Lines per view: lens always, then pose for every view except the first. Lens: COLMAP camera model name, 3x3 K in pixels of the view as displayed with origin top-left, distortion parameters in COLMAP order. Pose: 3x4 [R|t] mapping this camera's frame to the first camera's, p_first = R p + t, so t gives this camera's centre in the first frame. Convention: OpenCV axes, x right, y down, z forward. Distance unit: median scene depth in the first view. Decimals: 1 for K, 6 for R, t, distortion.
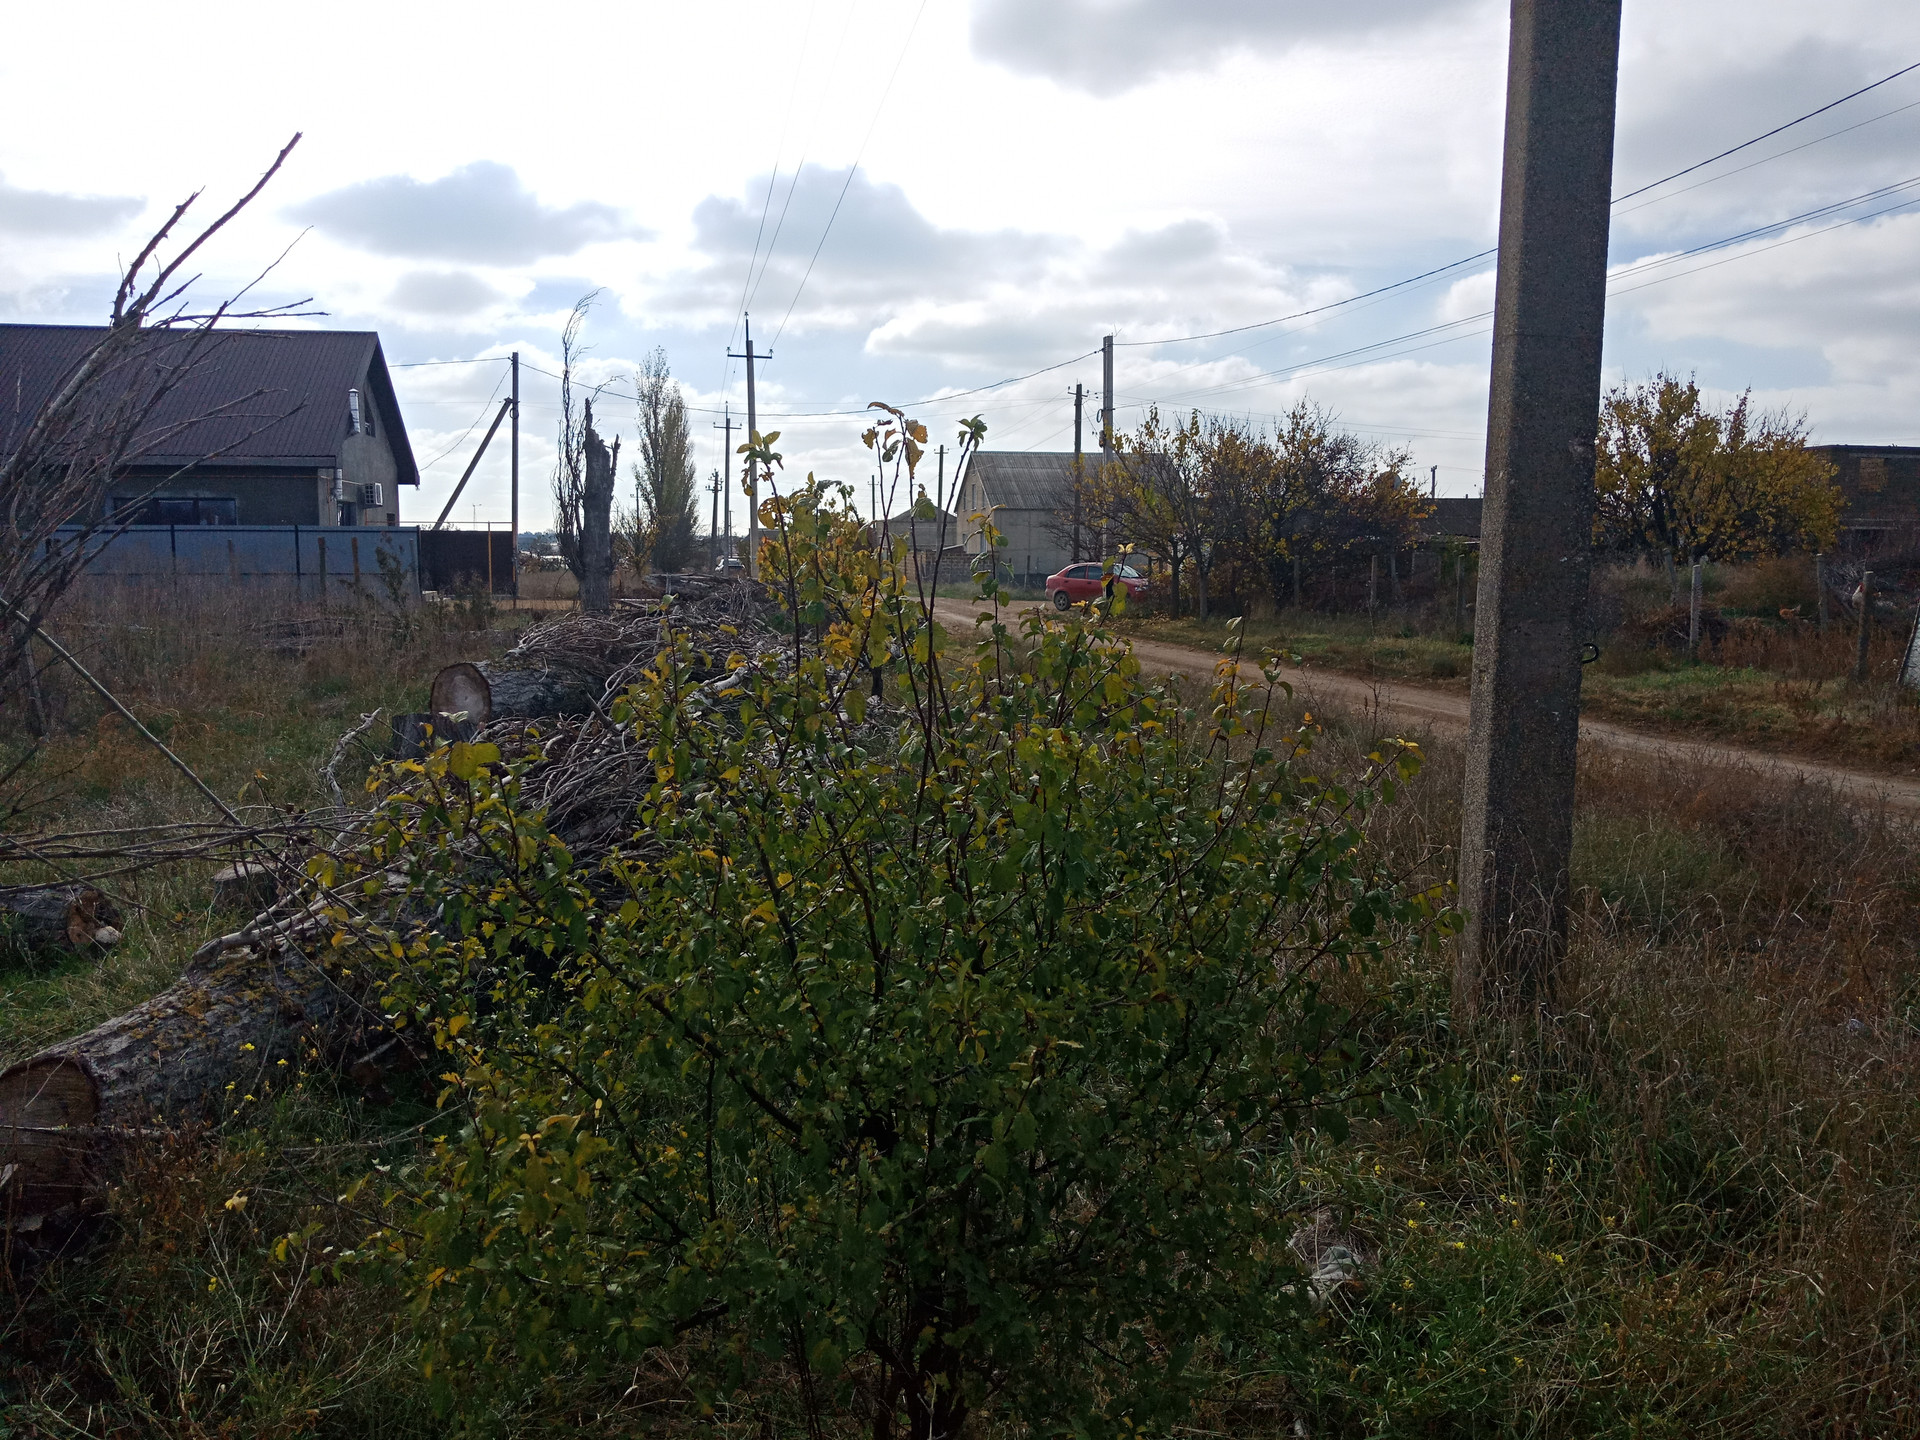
lens RADIAL K [[1453.1, 0, 960.0], [0, 1453.1, 720.0], [0, 0, 1]] dist [0.004049, -0.001002]
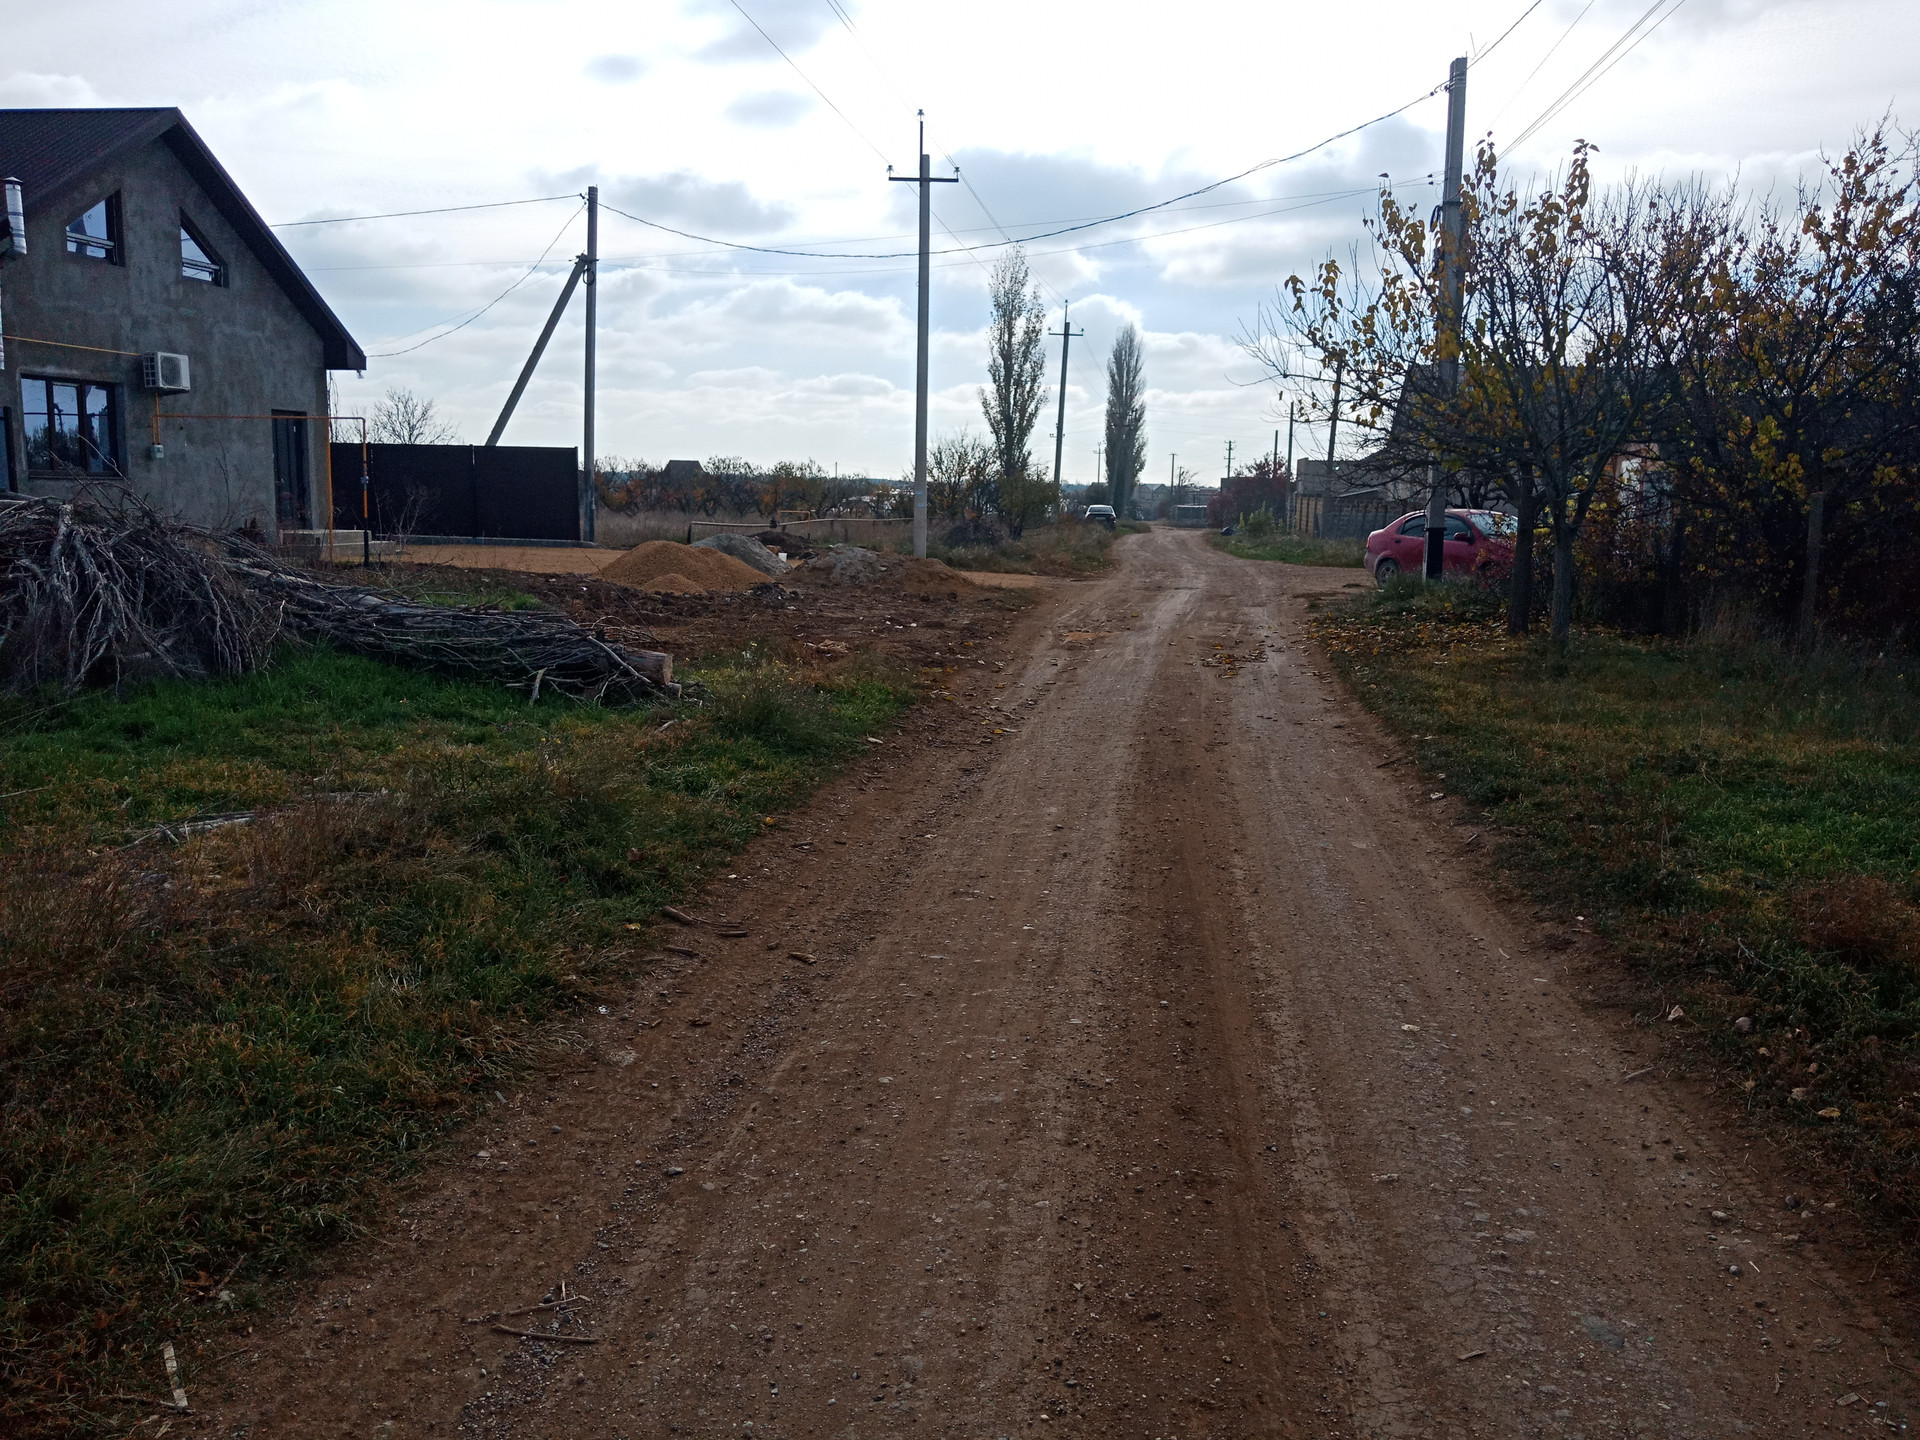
lens RADIAL K [[1537.8, 0, 961.4], [0, 1537.8, 780.9], [0, 0, 1]] dist [-0.010941, -0.006778]
pose [[0.952961, 0.074110, -0.293893, 0.105856], [-0.055363, 0.995895, 0.071614, -0.041962], [0.297994, -0.051975, 0.953152, 0.409914]]
